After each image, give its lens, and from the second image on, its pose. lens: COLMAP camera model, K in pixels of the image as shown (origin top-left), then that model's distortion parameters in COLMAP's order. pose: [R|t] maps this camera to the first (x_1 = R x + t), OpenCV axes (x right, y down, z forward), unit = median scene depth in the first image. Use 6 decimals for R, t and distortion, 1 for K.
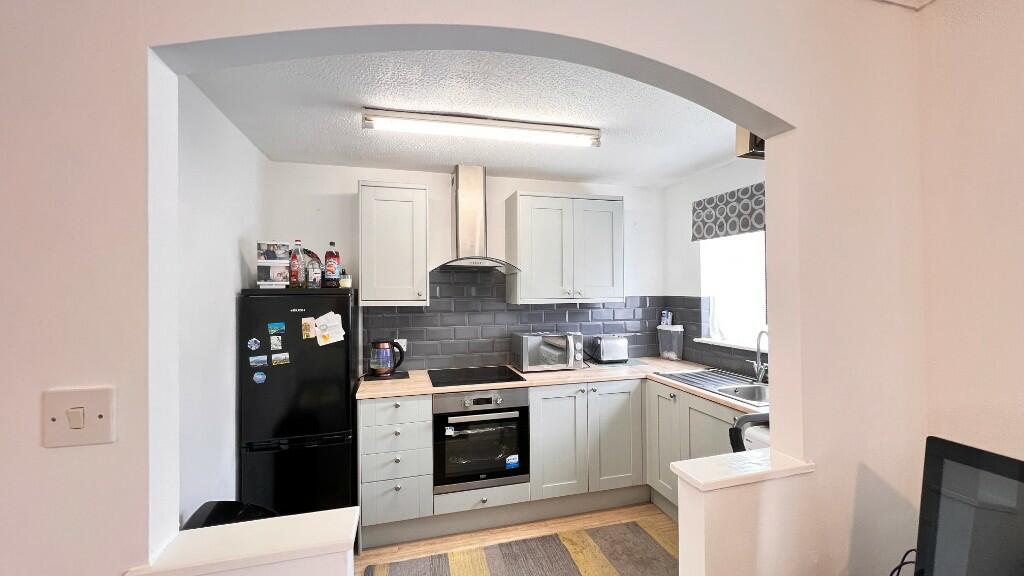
lens RADIAL K [[409.4, 0, 511.0], [0, 409.4, 285.0], [0, 0, 1]] dist [-0.001805, 0.000269]
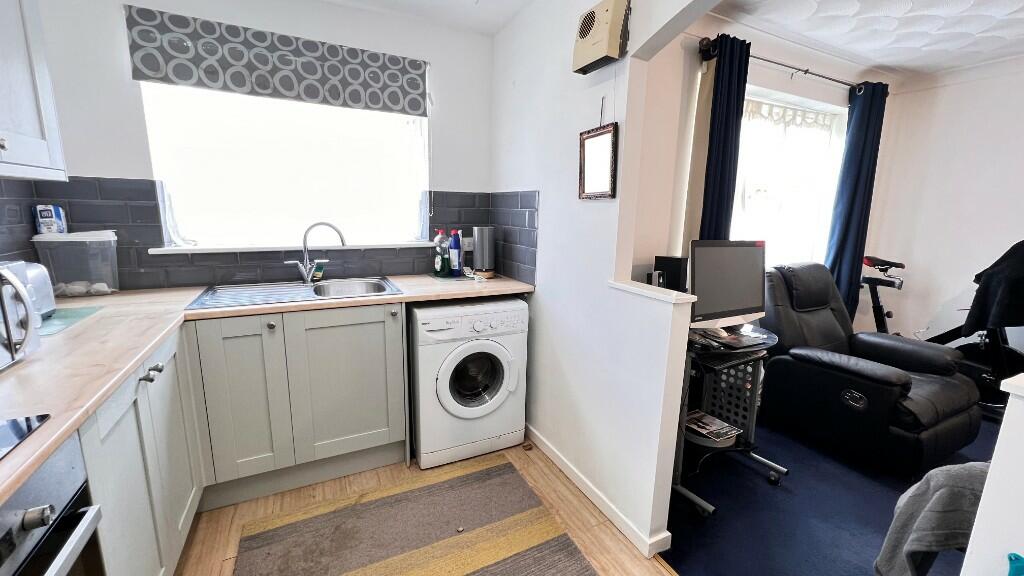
lens RADIAL K [[409.4, 0, 511.0], [0, 409.4, 285.0], [0, 0, 1]] dist [-0.001805, 0.000269]
pose [[-0.200520, -0.180360, 0.962944, -0.293054], [-0.034320, 0.983598, 0.177082, 0.062957], [-0.979088, 0.002460, -0.203421, 0.668596]]
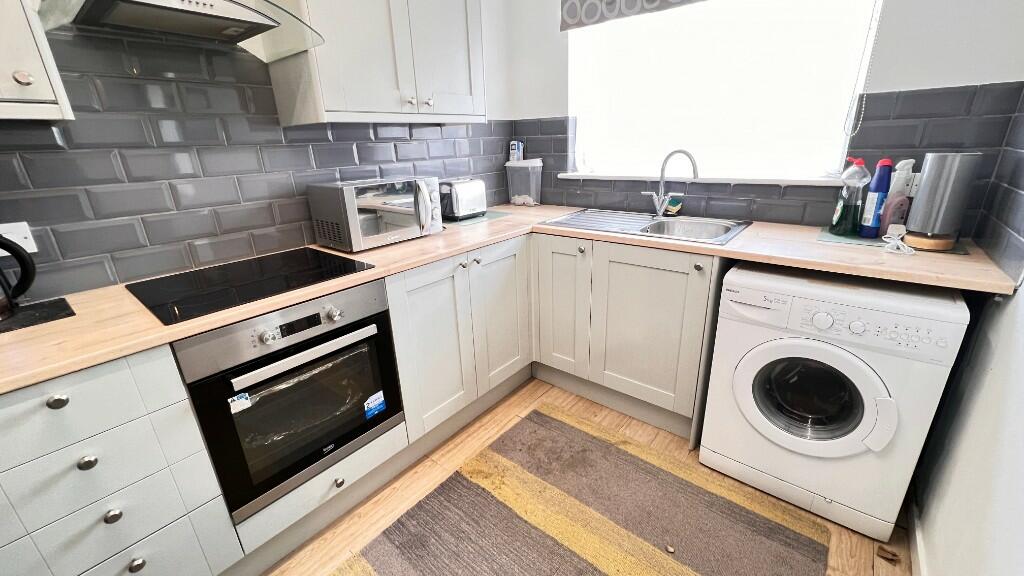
lens RADIAL K [[409.4, 0, 511.0], [0, 409.4, 285.0], [0, 0, 1]] dist [-0.001805, 0.000269]
pose [[0.818143, -0.210864, 0.534957, -0.103075], [0.021706, 0.940997, 0.337717, 0.071380], [-0.574605, -0.264689, 0.774447, 0.436939]]
